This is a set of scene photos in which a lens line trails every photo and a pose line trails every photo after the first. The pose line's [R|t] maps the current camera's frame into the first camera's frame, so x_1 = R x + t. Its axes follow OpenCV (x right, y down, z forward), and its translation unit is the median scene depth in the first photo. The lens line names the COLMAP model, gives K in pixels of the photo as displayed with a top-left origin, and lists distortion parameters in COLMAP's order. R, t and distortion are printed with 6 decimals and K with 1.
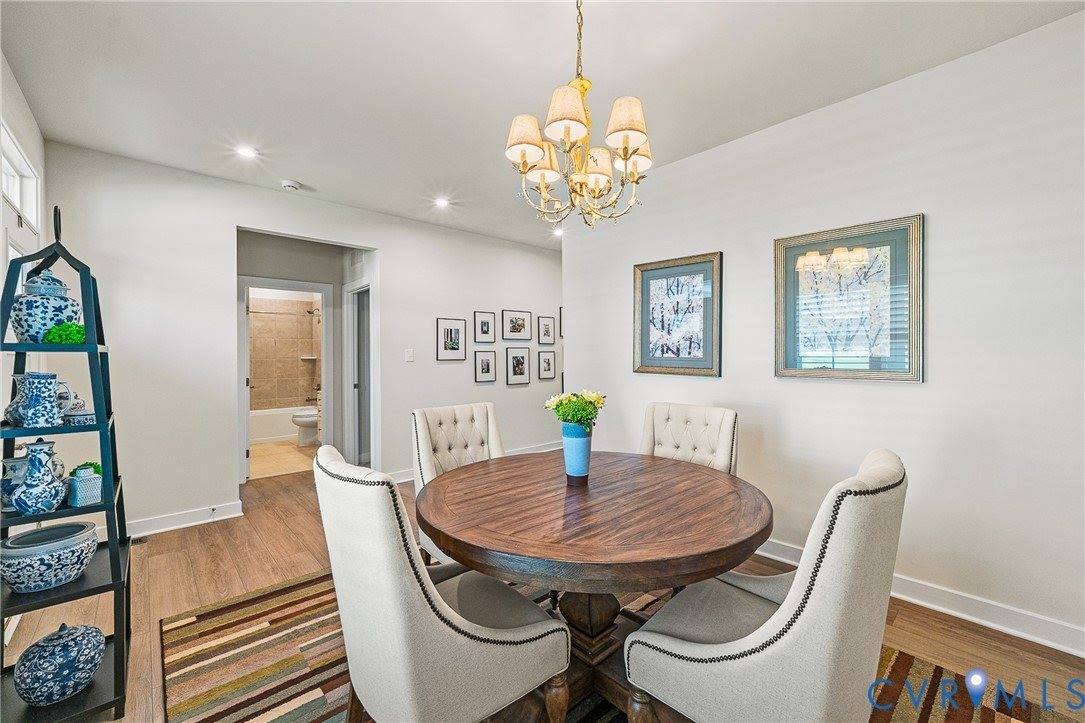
lens RADIAL K [[446.1, 0, 543.8], [0, 446.1, 345.9], [0, 0, 1]] dist [0.001211, 0.000408]
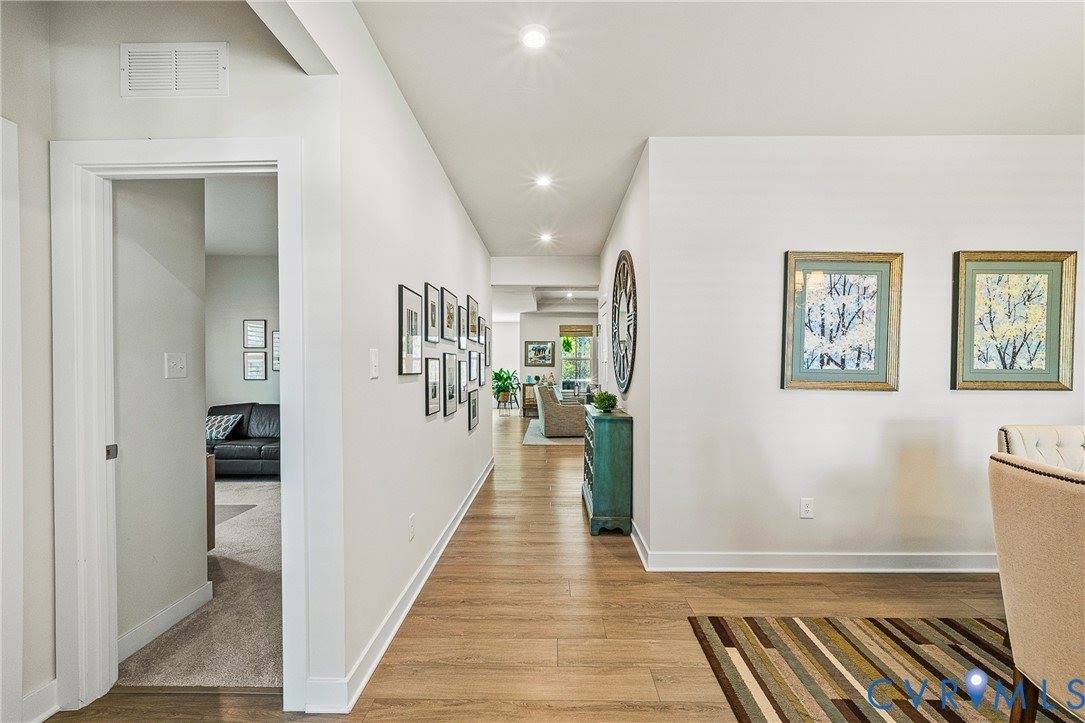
lens RADIAL K [[438.0, 0, 545.9], [0, 438.0, 367.3], [0, 0, 1]] dist [-0.002646, 0.000368]
pose [[0.681257, 0.015548, 0.731879, -0.687119], [-0.019558, 0.999804, -0.003035, 0.034458], [-0.731783, -0.012247, 0.681428, 0.847356]]
